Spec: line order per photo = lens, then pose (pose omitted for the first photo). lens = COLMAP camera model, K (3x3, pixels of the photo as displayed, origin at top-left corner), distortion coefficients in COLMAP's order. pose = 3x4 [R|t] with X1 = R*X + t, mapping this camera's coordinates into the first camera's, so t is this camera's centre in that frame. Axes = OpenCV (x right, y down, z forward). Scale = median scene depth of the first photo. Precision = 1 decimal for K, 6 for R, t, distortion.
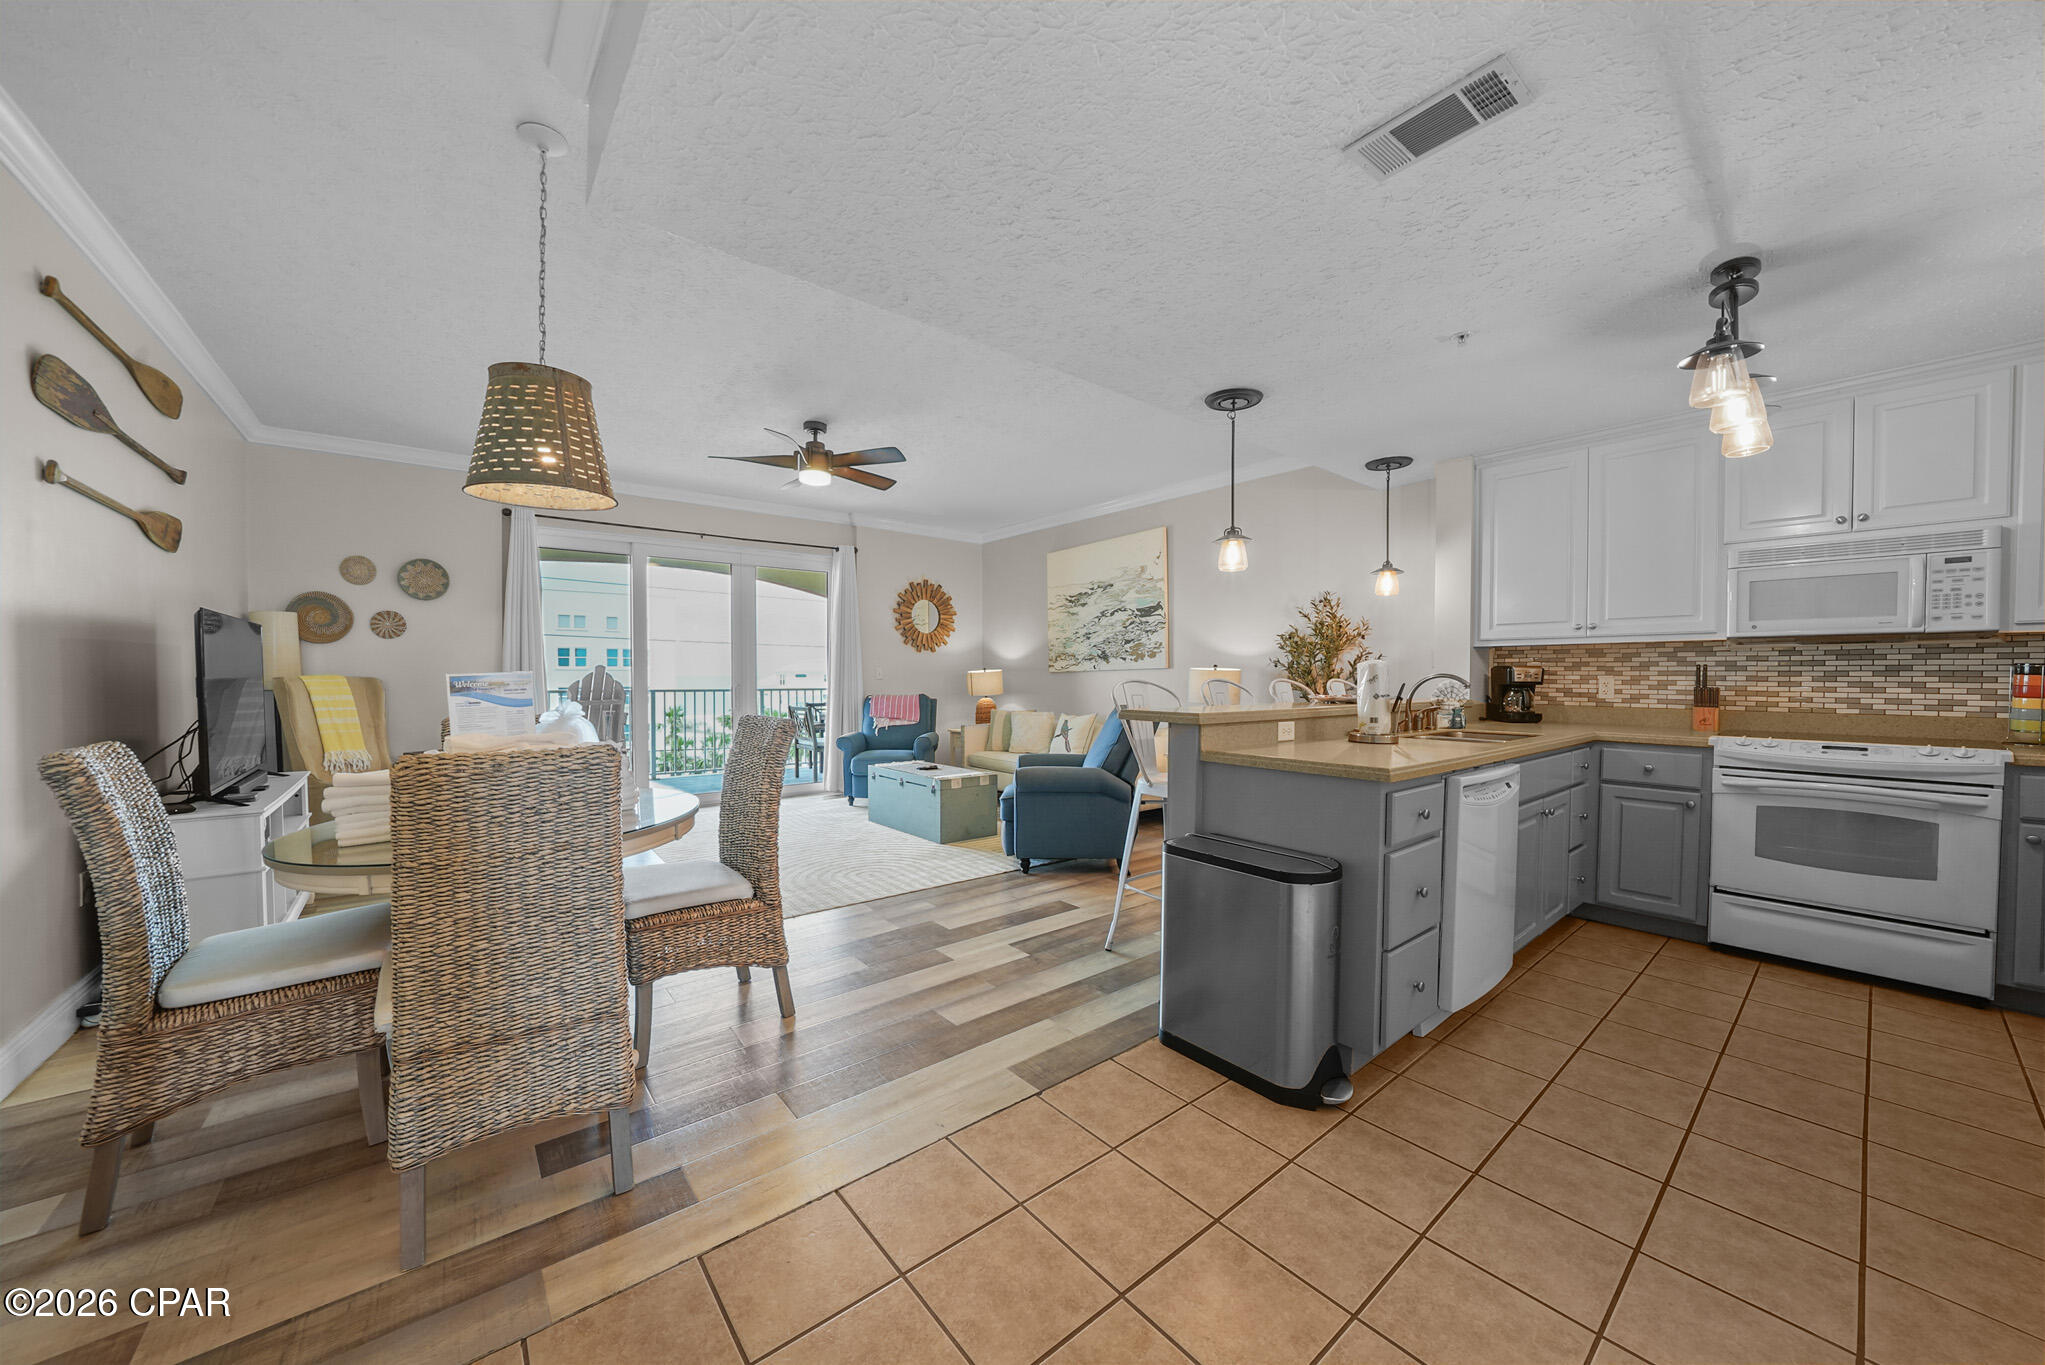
lens RADIAL K [[715.0, 0, 1009.0], [0, 715.0, 692.5], [0, 0, 1]] dist [-0.026091, 0.003226]
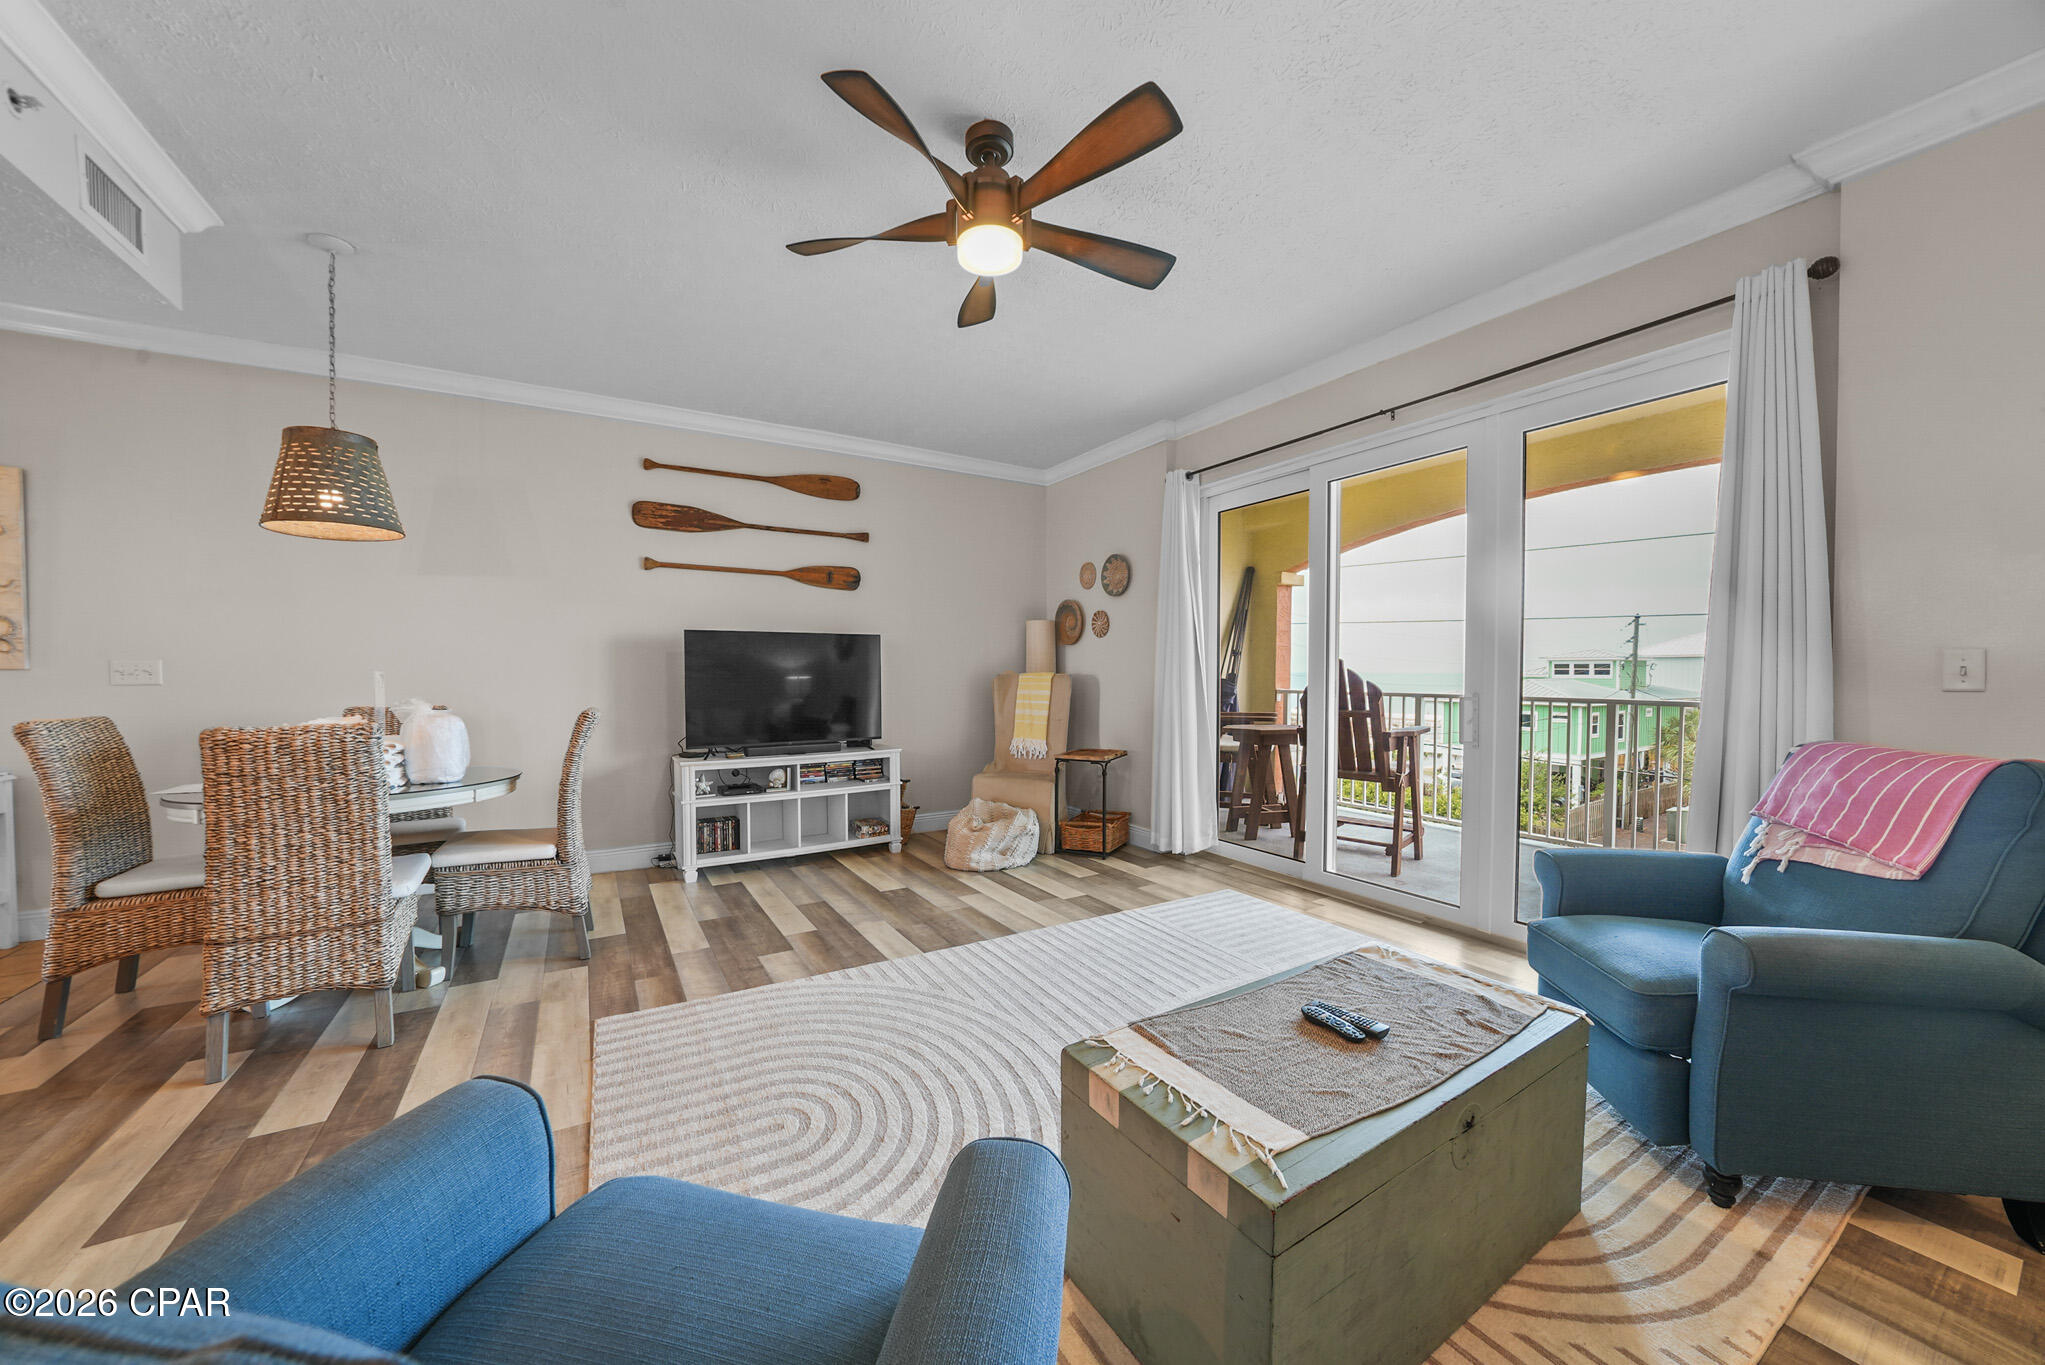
lens RADIAL K [[715.0, 0, 1013.1], [0, 715.0, 688.9], [0, 0, 1]] dist [-0.026091, 0.003226]
pose [[-0.125644, 0.023409, -0.991799, 0.234290], [-0.025896, 0.999304, 0.026867, -0.033273], [0.991737, 0.029059, -0.124950, 1.299320]]
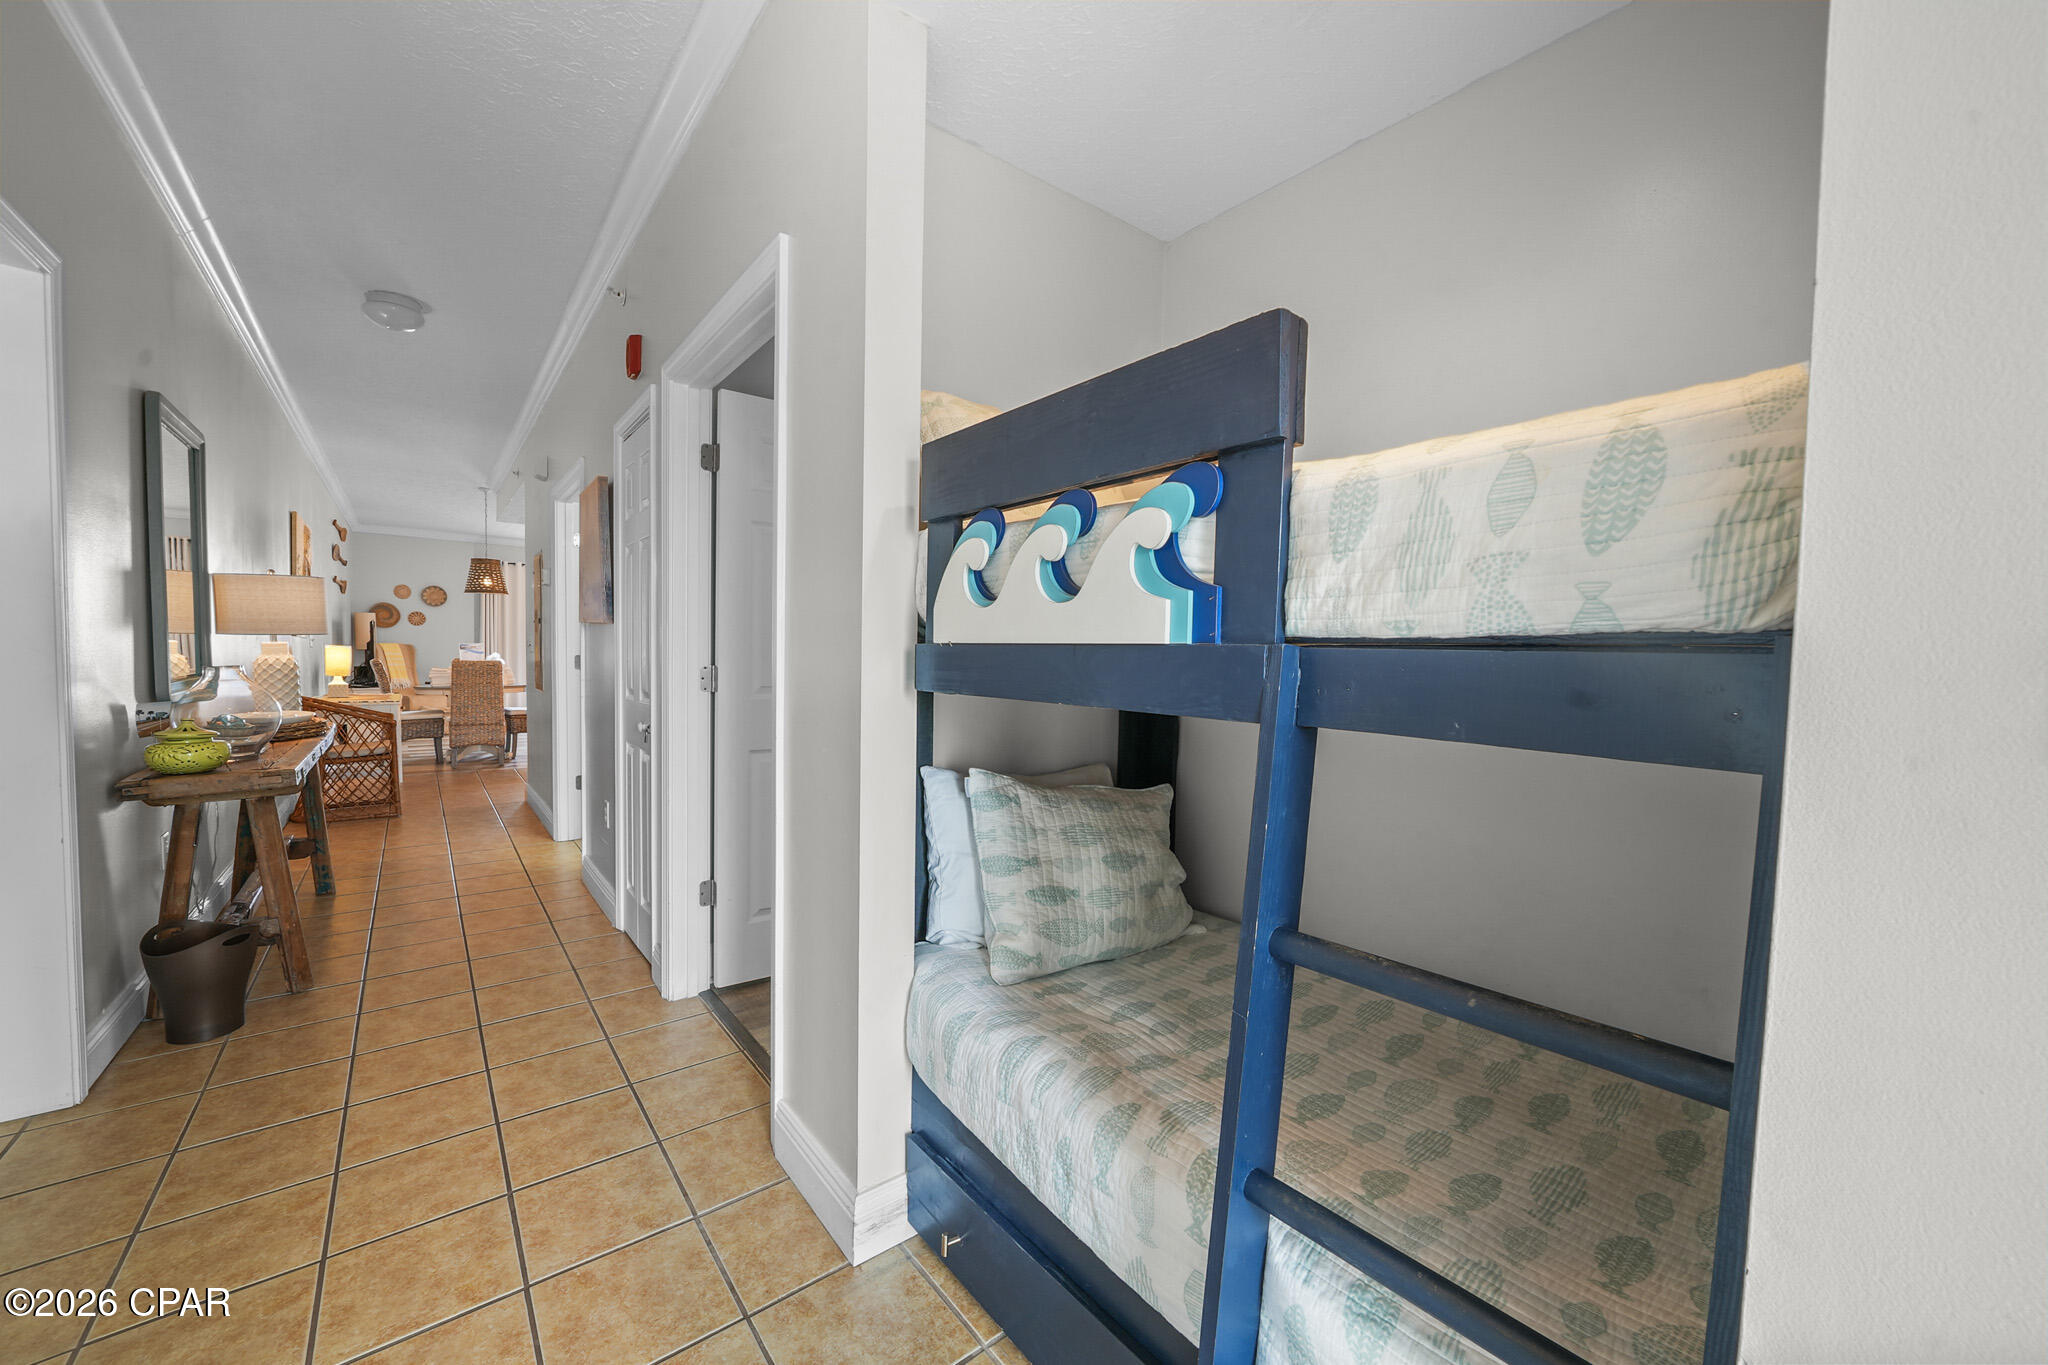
lens RADIAL K [[803.8, 0, 1009.6], [0, 803.8, 687.8], [0, 0, 1]] dist [-0.001875, -0.000058]
pose [[0.999049, 0.031380, -0.030271, 1.149187], [-0.030926, 0.999404, 0.015347, 0.017484], [0.030735, -0.014396, 0.999424, -1.616359]]
